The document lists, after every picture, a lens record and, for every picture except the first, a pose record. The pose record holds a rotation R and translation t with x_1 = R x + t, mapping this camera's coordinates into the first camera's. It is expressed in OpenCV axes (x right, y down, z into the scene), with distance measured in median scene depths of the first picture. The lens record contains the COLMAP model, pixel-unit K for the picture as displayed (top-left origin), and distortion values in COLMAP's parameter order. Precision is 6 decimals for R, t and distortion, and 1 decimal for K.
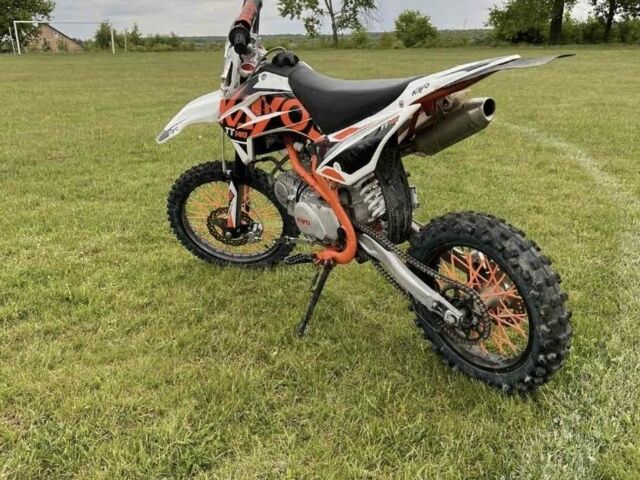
lens RADIAL K [[636.7, 0, 320.0], [0, 636.7, 240.0], [0, 0, 1]] dist [0.067813, -0.025088]
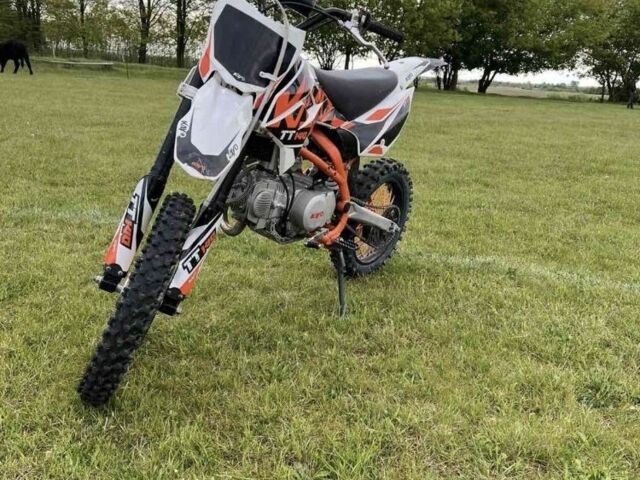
lens RADIAL K [[634.7, 0, 325.1], [0, 634.7, 243.4], [0, 0, 1]] dist [0.140585, -0.208182]
pose [[-0.291458, -0.243410, 0.925096, -0.958299], [0.229186, 0.921148, 0.314578, -0.298679], [-0.928723, 0.303706, -0.212690, 1.228681]]
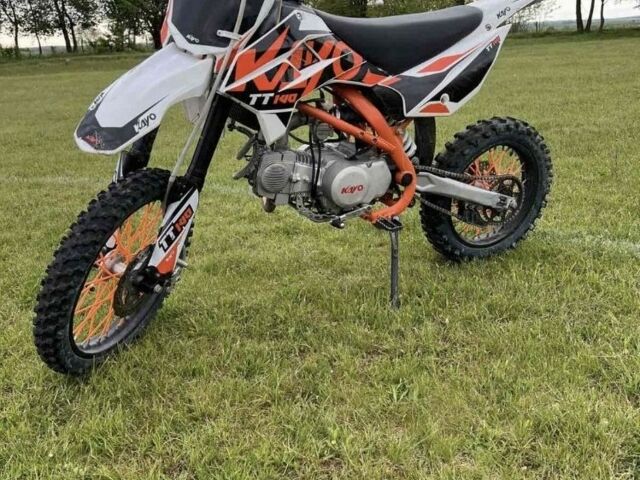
lens RADIAL K [[636.7, 0, 320.0], [0, 636.7, 240.0], [0, 0, 1]] dist [0.067813, -0.025088]
pose [[0.190150, -0.279672, 0.941077, -0.864483], [0.343220, 0.917018, 0.203172, -0.157332], [-0.919806, 0.284363, 0.270360, 0.843705]]
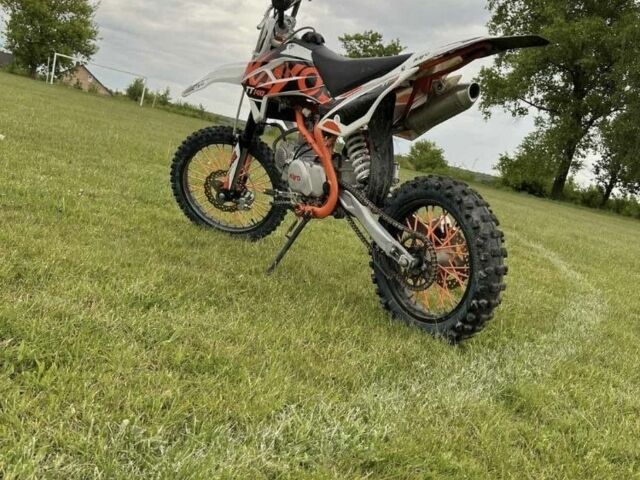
lens RADIAL K [[634.7, 0, 325.1], [0, 634.7, 243.4], [0, 0, 1]] dist [0.140585, -0.208182]
pose [[0.970821, 0.239182, 0.017301, 0.034696], [-0.233933, 0.960444, -0.151069, 0.241707], [-0.052750, 0.142613, 0.988372, -0.088323]]
